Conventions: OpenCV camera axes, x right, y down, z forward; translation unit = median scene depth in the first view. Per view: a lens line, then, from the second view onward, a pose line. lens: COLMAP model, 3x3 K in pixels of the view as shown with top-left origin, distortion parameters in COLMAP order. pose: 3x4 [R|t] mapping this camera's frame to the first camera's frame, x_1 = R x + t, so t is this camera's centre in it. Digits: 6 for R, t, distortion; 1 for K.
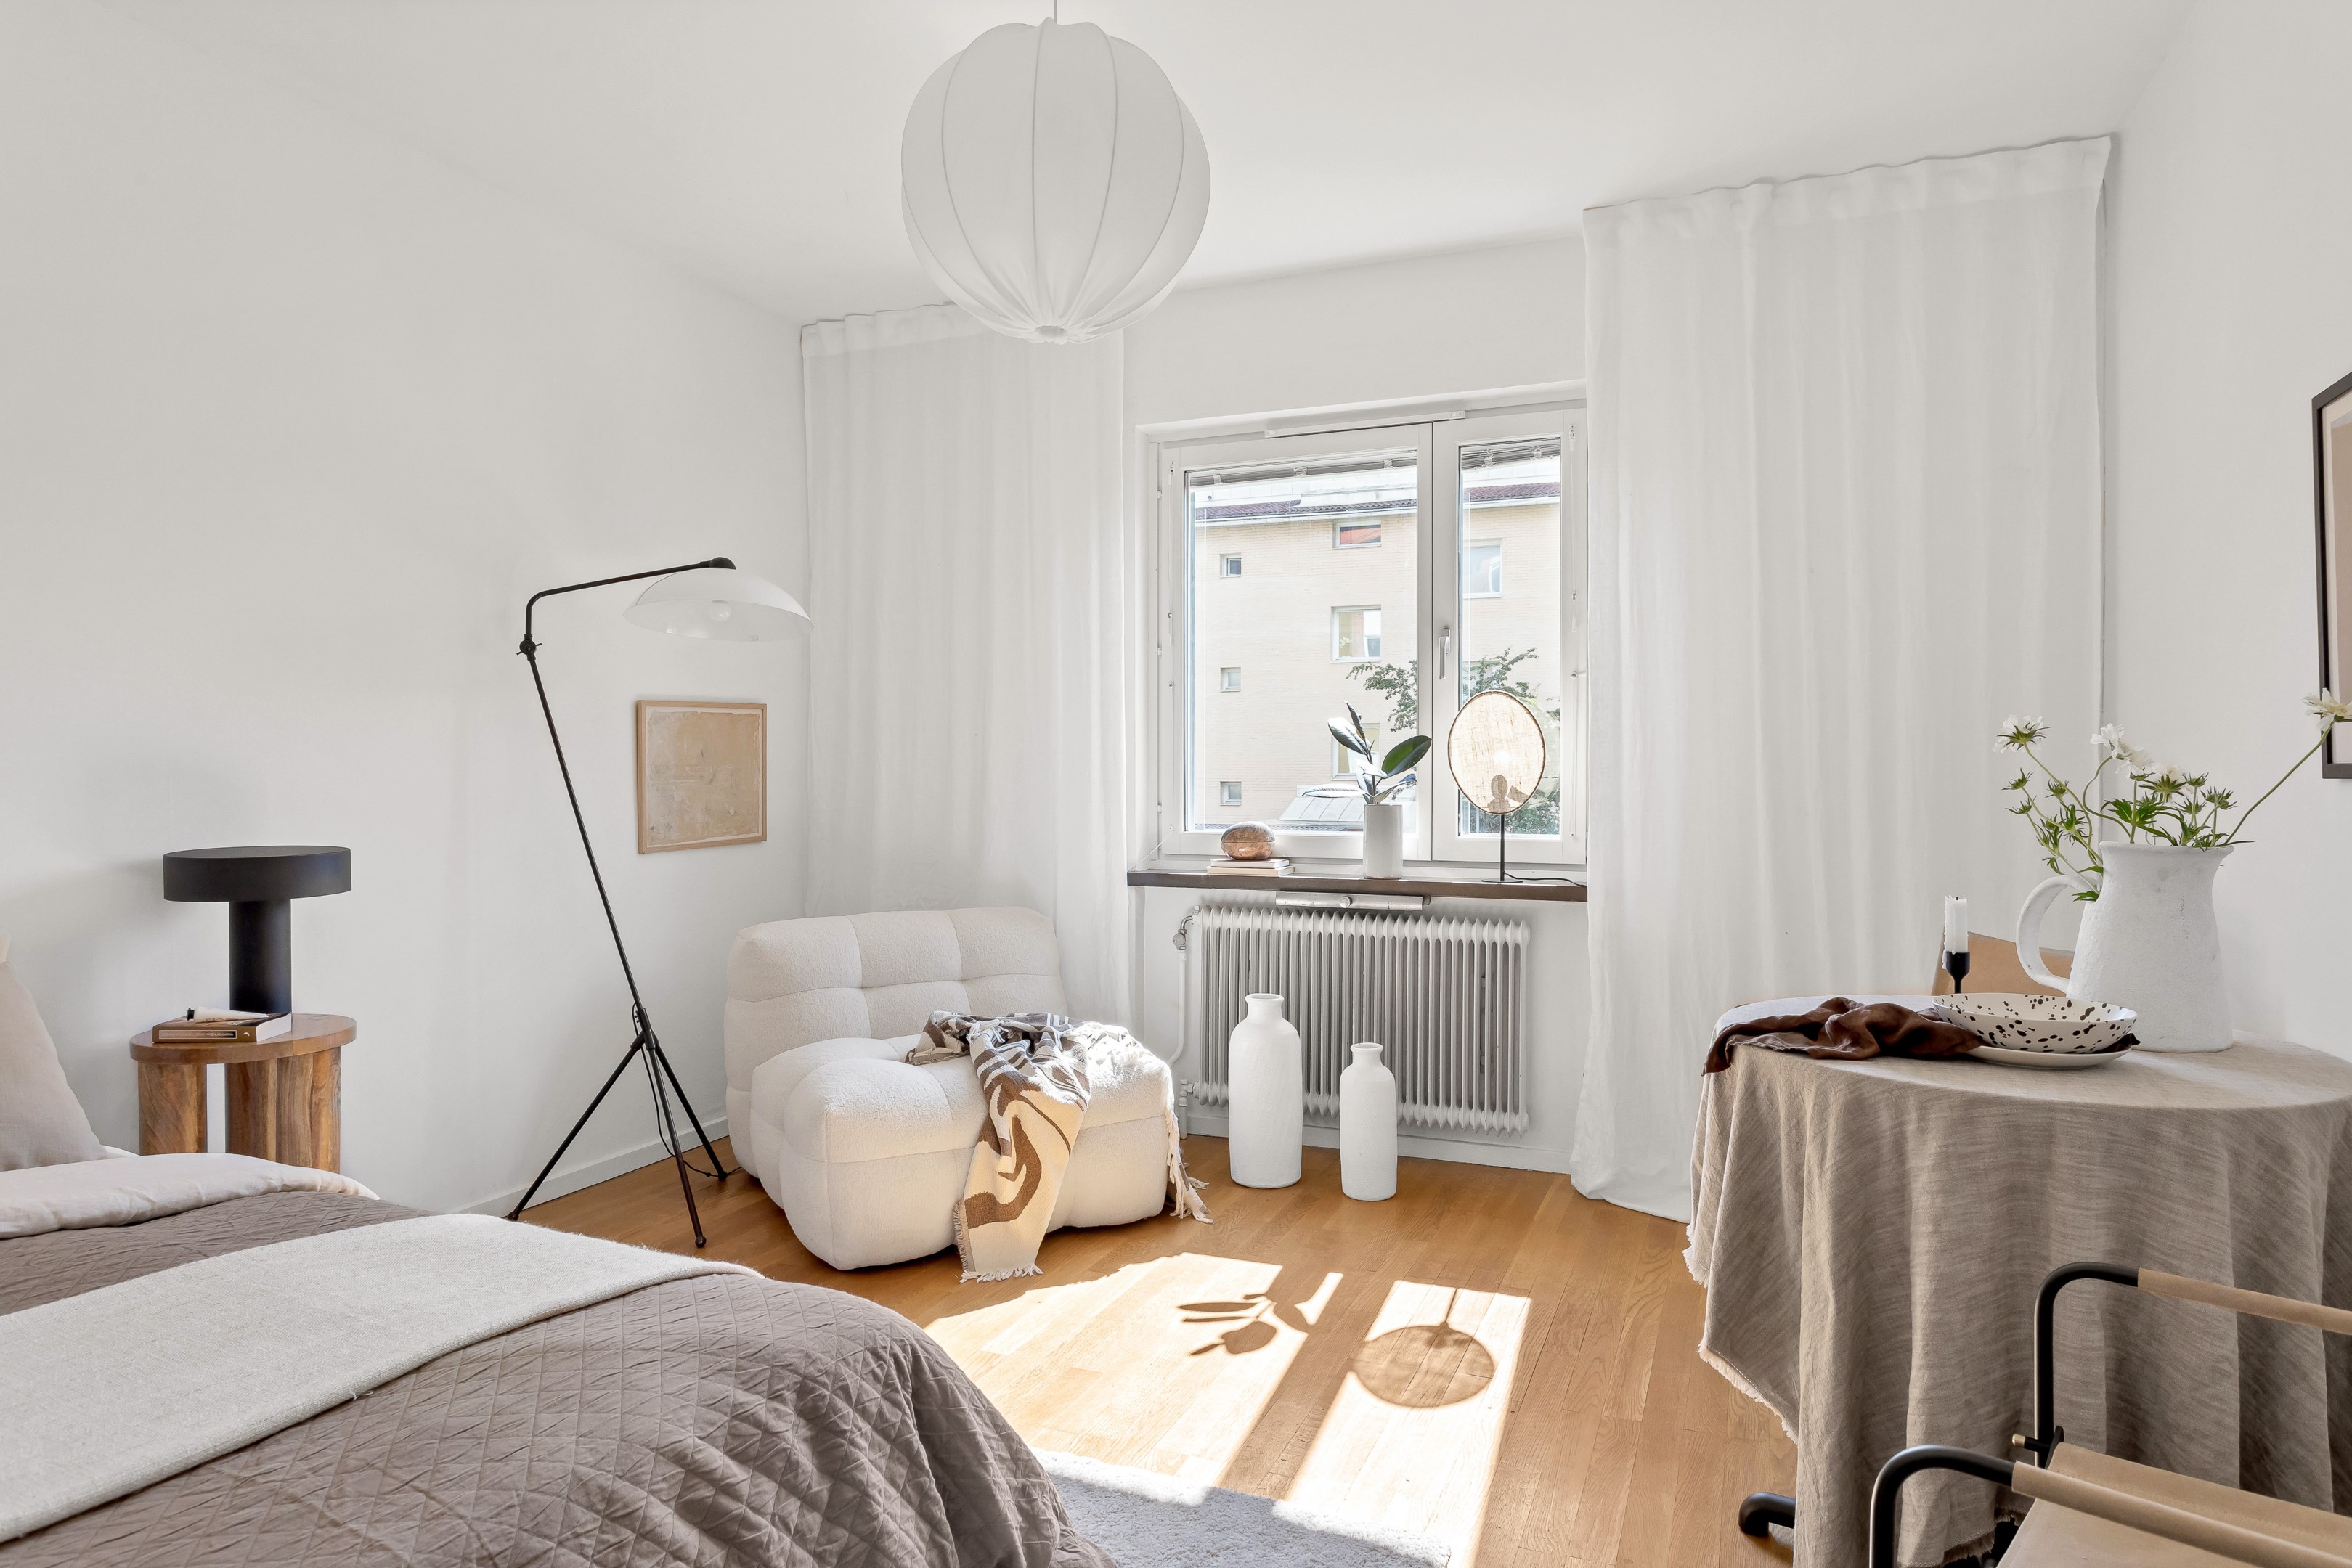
lens RADIAL K [[1425.5, 0, 1125.1], [0, 1425.5, 781.8], [0, 0, 1]] dist [-0.031465, 0.001314]
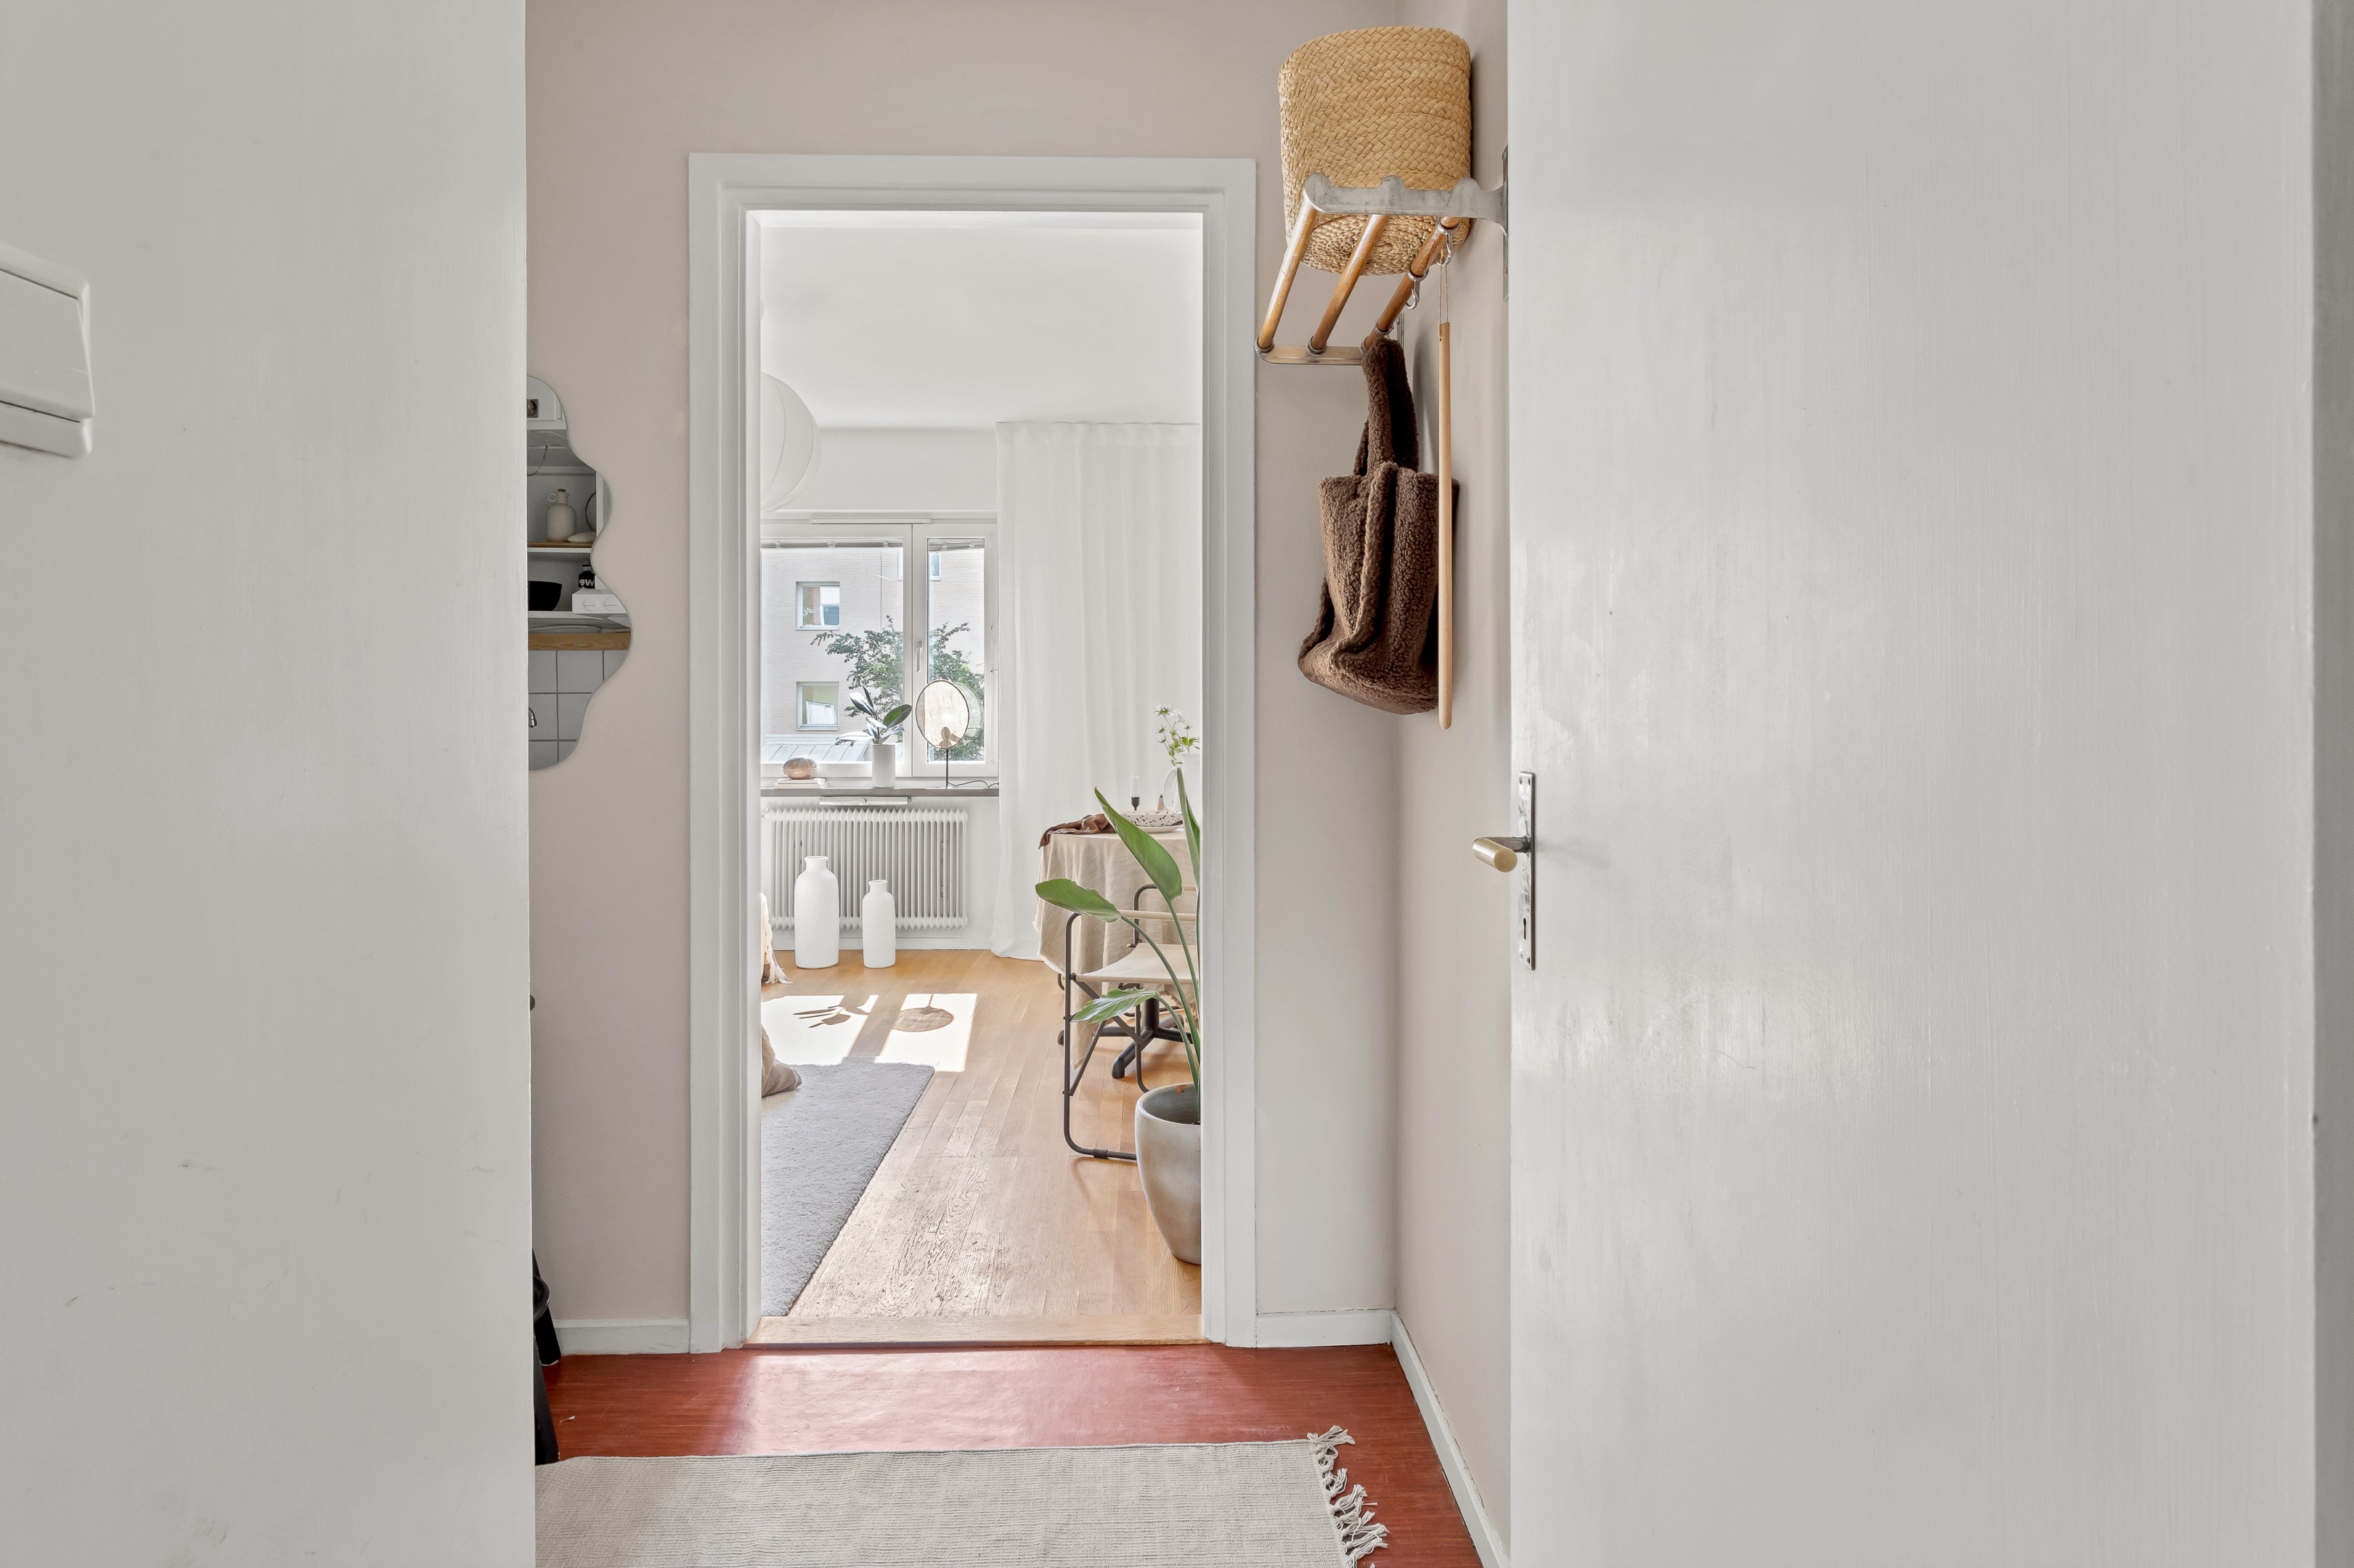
lens RADIAL K [[1276.8, 0, 1177.3], [0, 1276.8, 736.2], [0, 0, 1]] dist [0.001022, -0.000080]
pose [[0.903055, -0.005295, 0.429493, -0.162347], [0.003744, 0.999983, 0.004457, 0.000447], [-0.429509, -0.002417, 0.903059, -0.547949]]
